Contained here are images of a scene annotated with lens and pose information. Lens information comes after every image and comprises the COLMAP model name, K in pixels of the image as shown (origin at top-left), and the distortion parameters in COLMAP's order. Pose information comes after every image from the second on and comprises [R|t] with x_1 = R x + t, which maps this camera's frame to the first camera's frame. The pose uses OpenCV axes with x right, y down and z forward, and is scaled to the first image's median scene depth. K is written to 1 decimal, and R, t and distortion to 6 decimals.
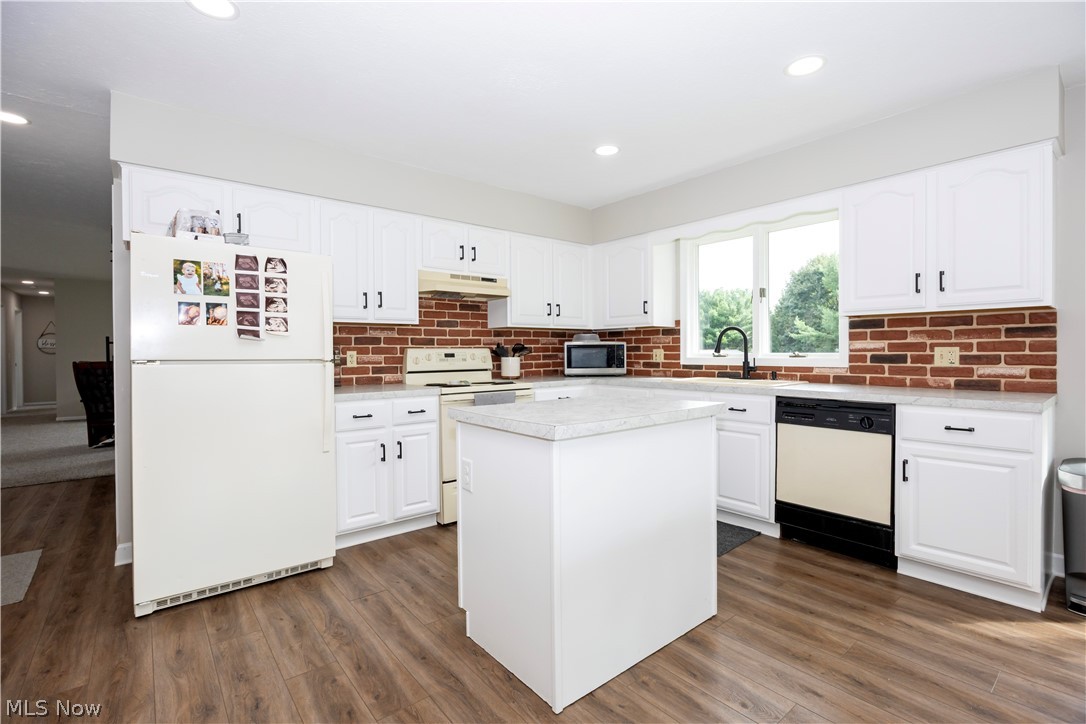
lens RADIAL K [[497.2, 0, 546.1], [0, 497.2, 358.9], [0, 0, 1]] dist [-0.012428, -0.000305]
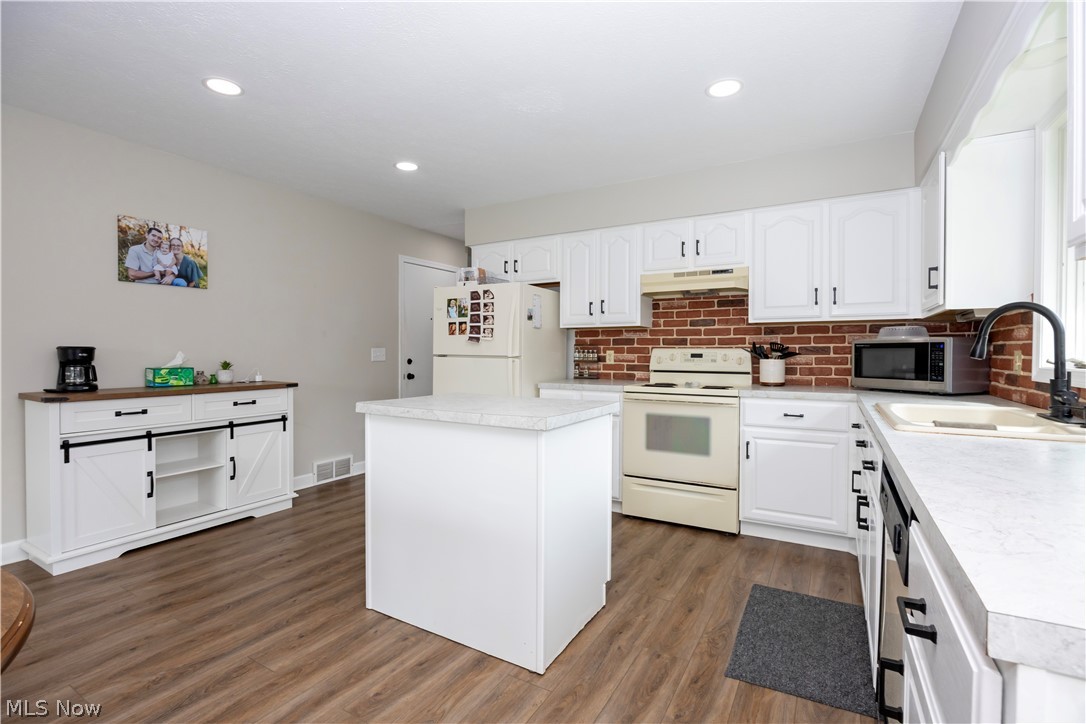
lens RADIAL K [[497.2, 0, 546.1], [0, 497.2, 358.9], [0, 0, 1]] dist [-0.012428, -0.000305]
pose [[0.348781, 0.020864, -0.936972, 0.648849], [-0.020102, 0.999689, 0.014777, -0.009910], [0.936989, 0.013680, 0.349092, 0.420775]]
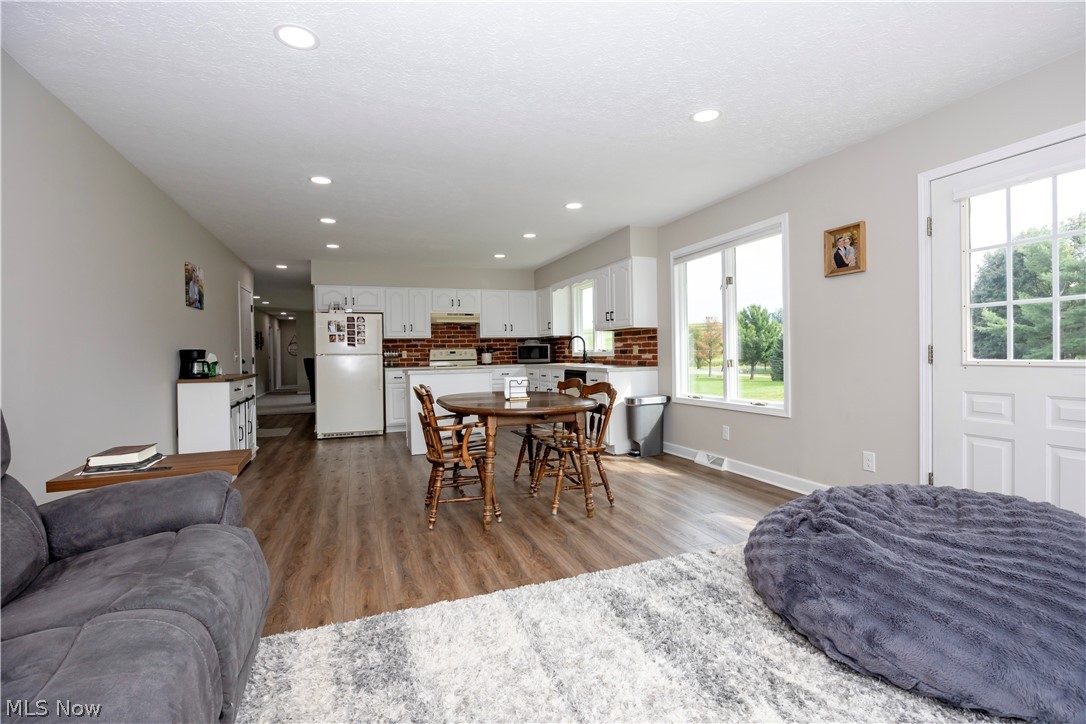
lens RADIAL K [[497.2, 0, 546.1], [0, 497.2, 358.9], [0, 0, 1]] dist [-0.012428, -0.000305]
pose [[0.949272, -0.005949, -0.314401, 0.860609], [0.005816, 0.999982, -0.001361, 0.025497], [0.314403, -0.000536, 0.949289, -0.857148]]
